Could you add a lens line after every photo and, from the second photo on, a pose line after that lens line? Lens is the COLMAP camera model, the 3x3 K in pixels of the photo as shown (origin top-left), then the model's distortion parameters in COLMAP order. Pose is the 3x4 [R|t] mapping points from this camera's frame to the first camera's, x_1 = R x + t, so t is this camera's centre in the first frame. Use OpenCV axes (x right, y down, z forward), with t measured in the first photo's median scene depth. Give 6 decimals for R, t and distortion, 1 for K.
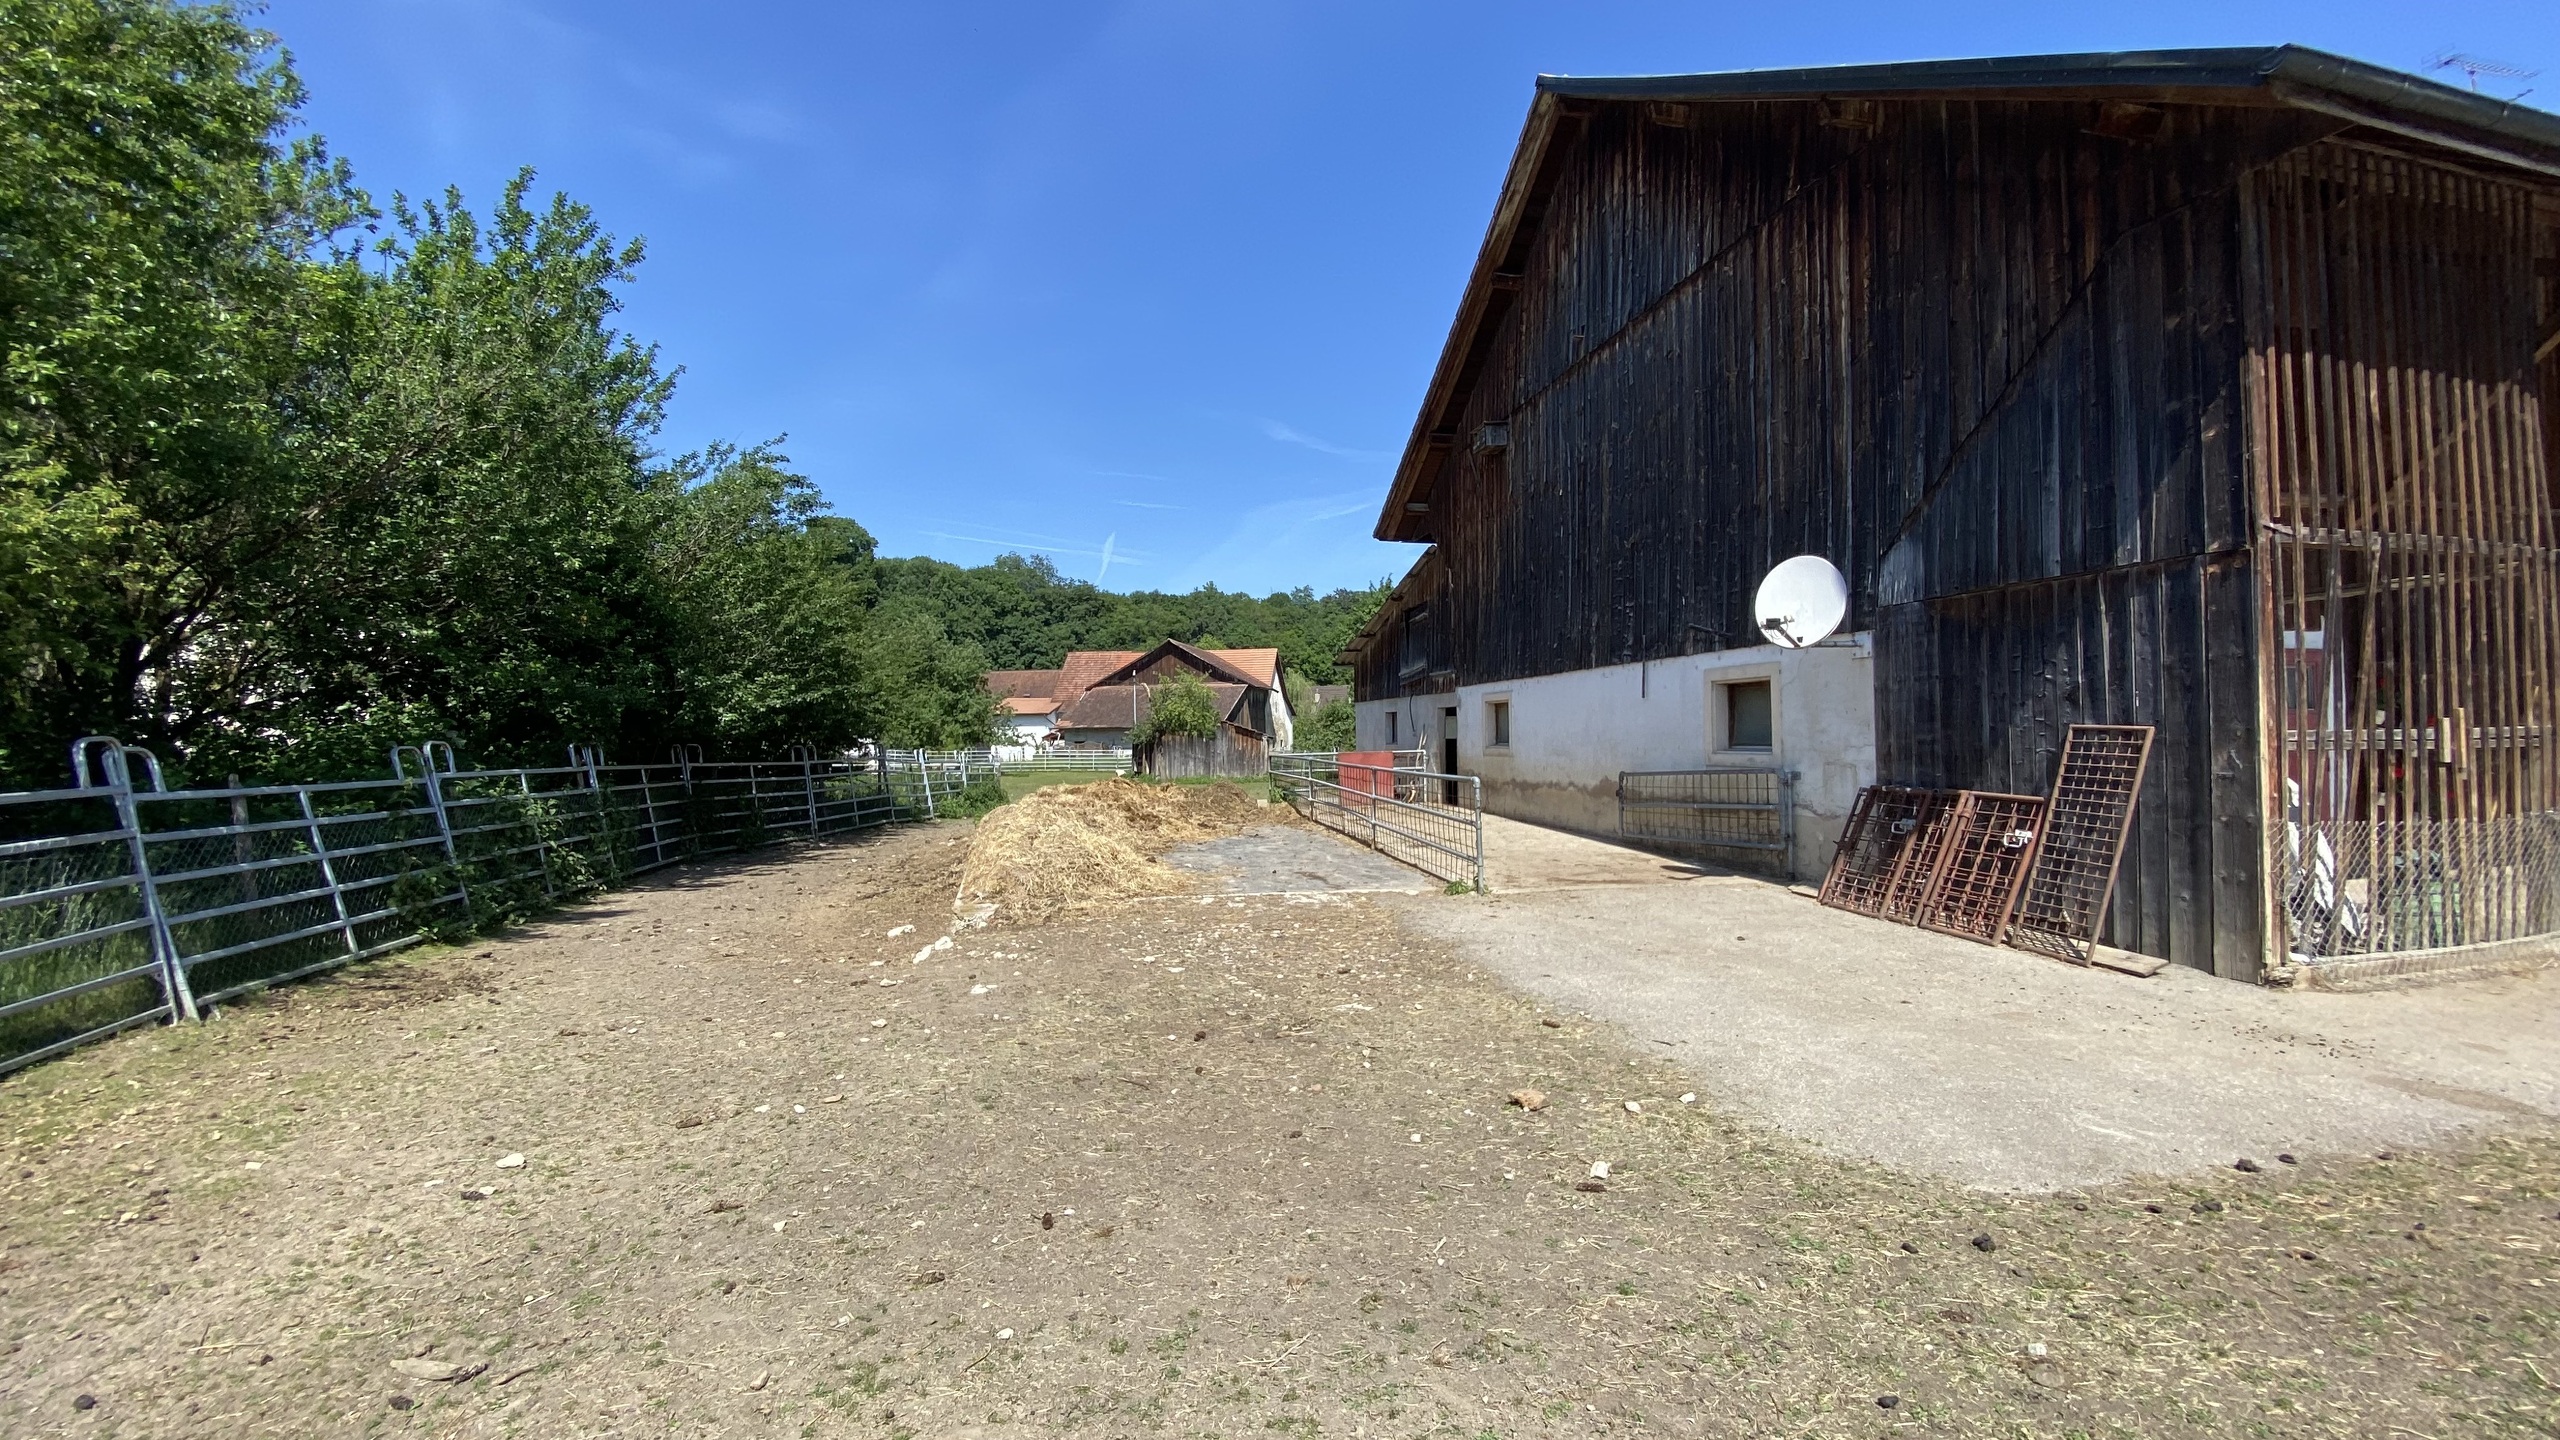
lens RADIAL K [[1030.8, 0, 1283.6], [0, 1030.8, 712.9], [0, 0, 1]] dist [0.013488, -0.017361]
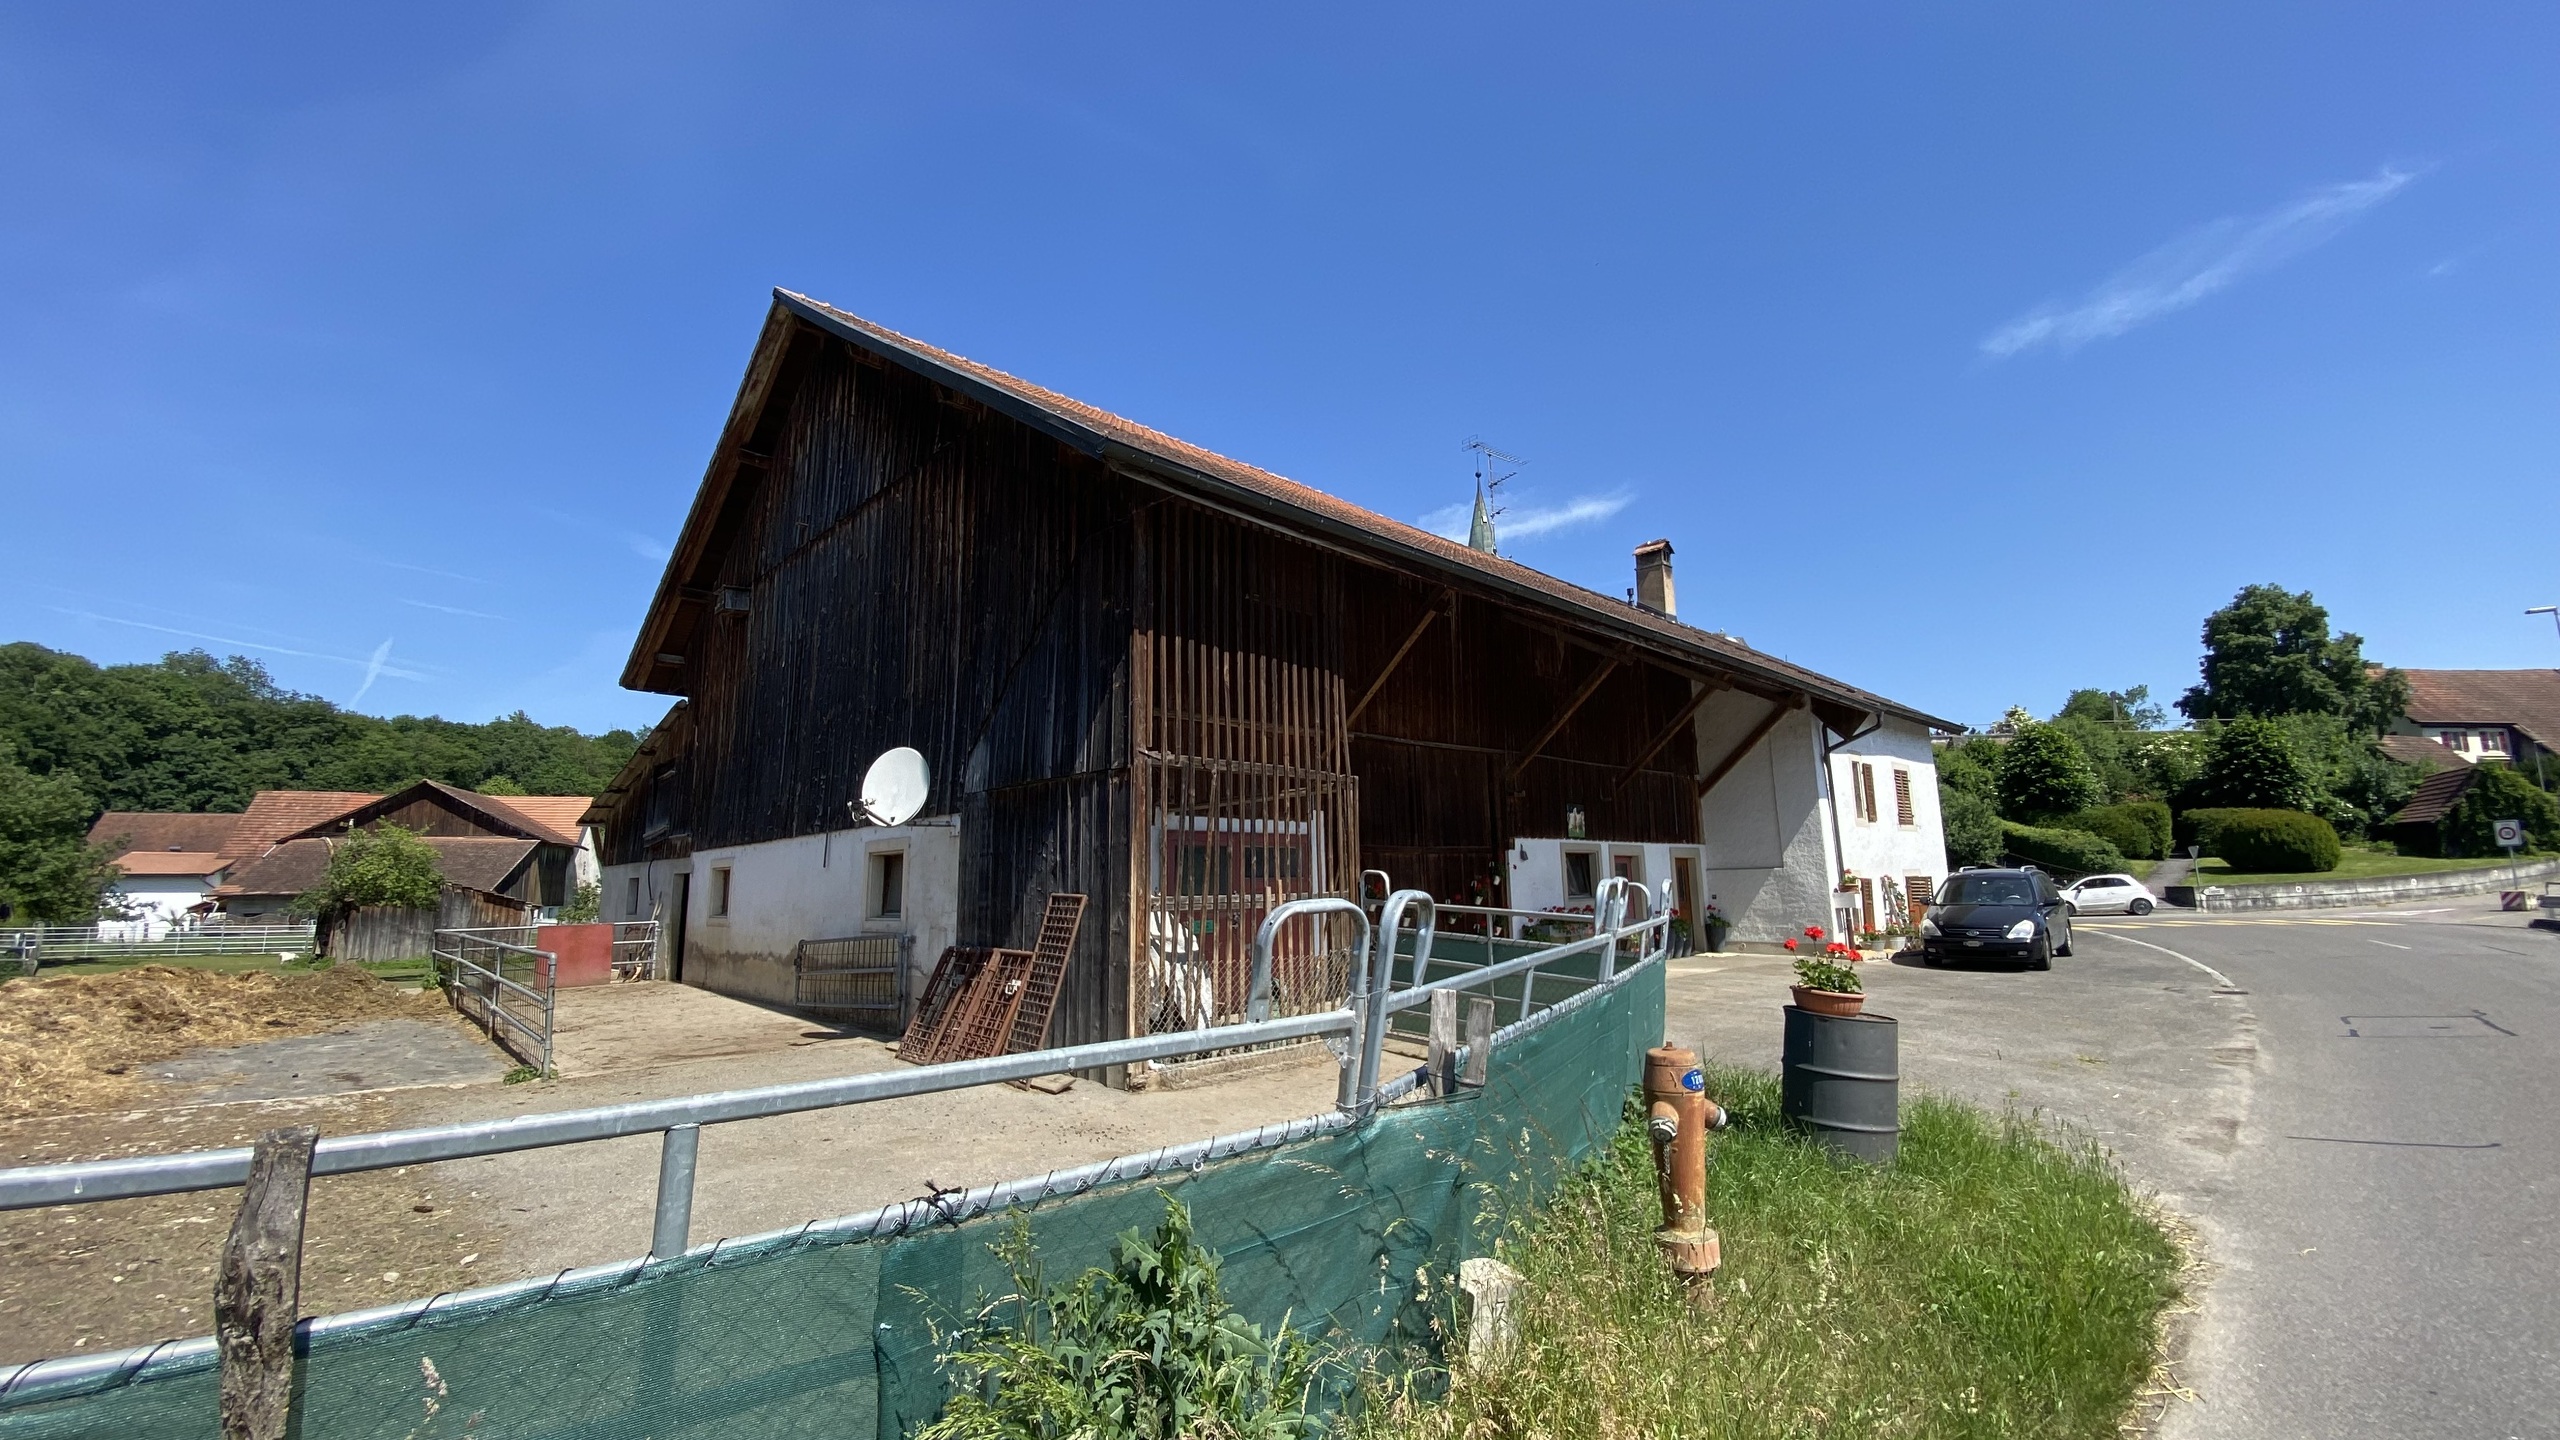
lens RADIAL K [[1030.8, 0, 1285.2], [0, 1030.8, 707.9], [0, 0, 1]] dist [0.013488, -0.017361]
pose [[0.844850, 0.083477, 0.528450, 0.140426], [0.000957, 0.987515, -0.157523, -0.006756], [-0.535002, 0.133589, 0.834222, -0.119213]]
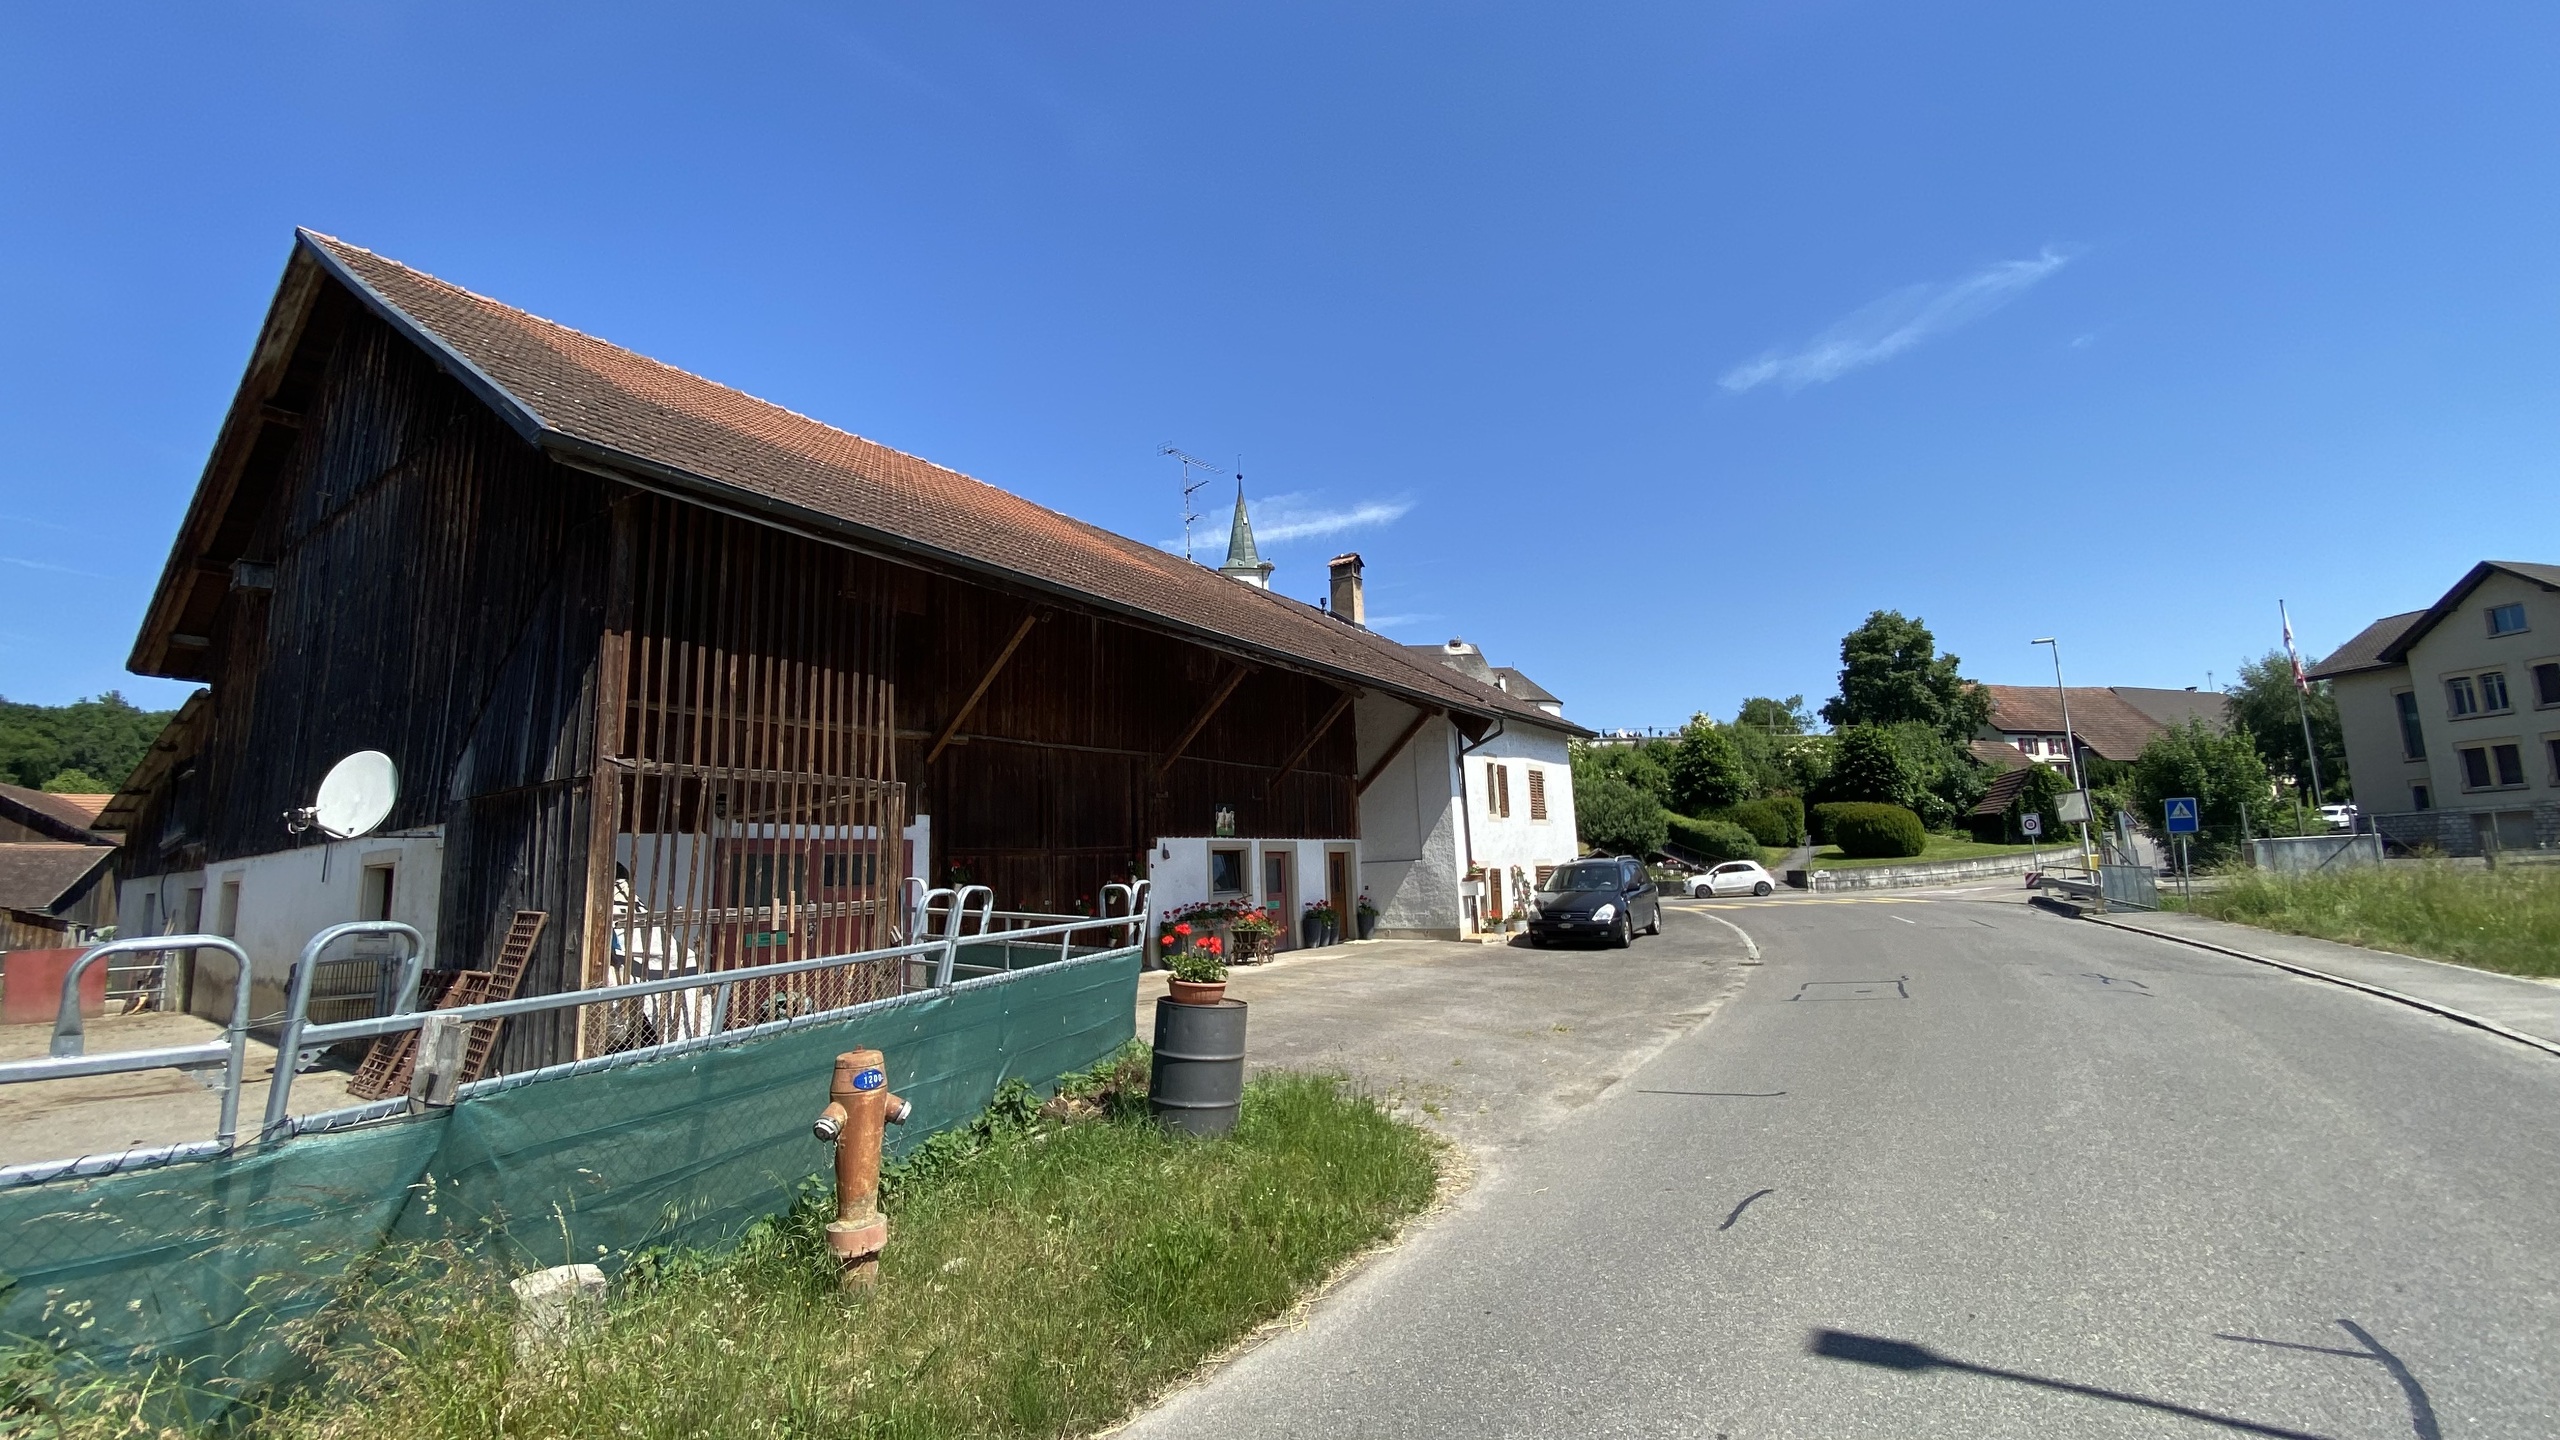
lens RADIAL K [[1030.8, 0, 1291.9], [0, 1030.8, 706.3], [0, 0, 1]] dist [0.013488, -0.017361]
pose [[0.711207, 0.093689, 0.696712, 0.247212], [0.019043, 0.988148, -0.152318, -0.010247], [-0.702725, 0.121597, 0.700993, -0.232189]]
